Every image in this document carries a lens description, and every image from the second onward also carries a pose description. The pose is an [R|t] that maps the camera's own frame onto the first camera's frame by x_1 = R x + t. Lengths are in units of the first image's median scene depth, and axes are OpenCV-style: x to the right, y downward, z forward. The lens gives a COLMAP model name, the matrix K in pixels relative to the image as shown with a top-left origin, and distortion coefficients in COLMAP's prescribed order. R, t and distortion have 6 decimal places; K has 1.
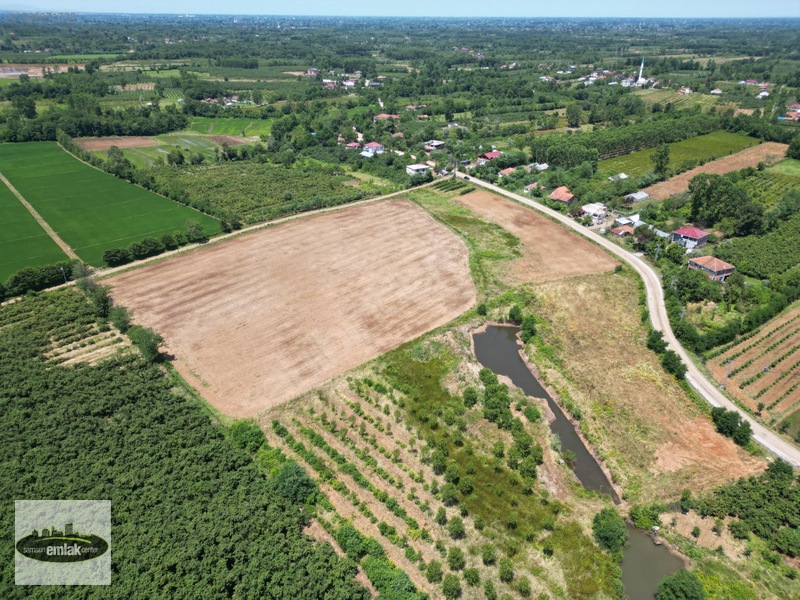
lens RADIAL K [[560.8, 0, 400.7], [0, 560.8, 295.9], [0, 0, 1]] dist [0.055966, -0.040166]
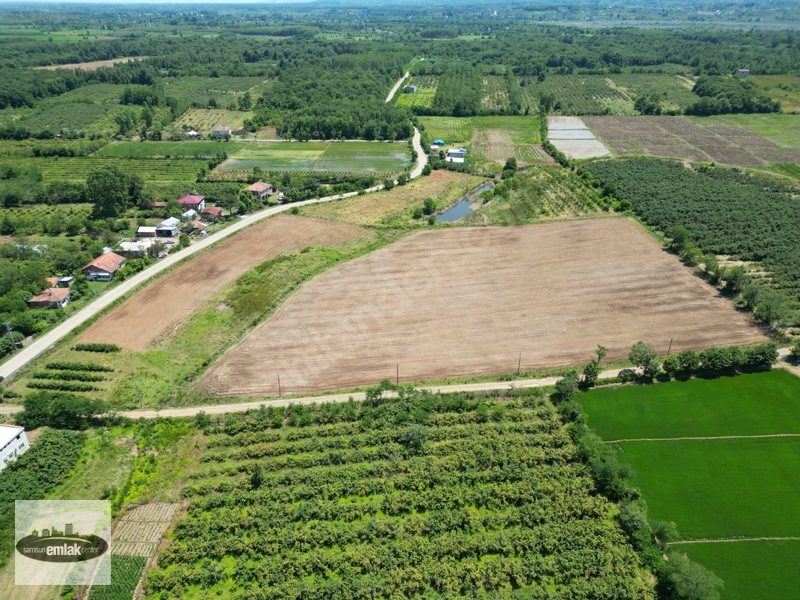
lens RADIAL K [[560.8, 0, 399.9], [0, 560.8, 299.3], [0, 0, 1]] dist [0.055966, -0.040166]
pose [[-0.764695, -0.306501, 0.566832, -0.372339], [0.283241, 0.630234, 0.722897, -0.513165], [-0.578805, 0.713346, -0.395123, 1.022670]]
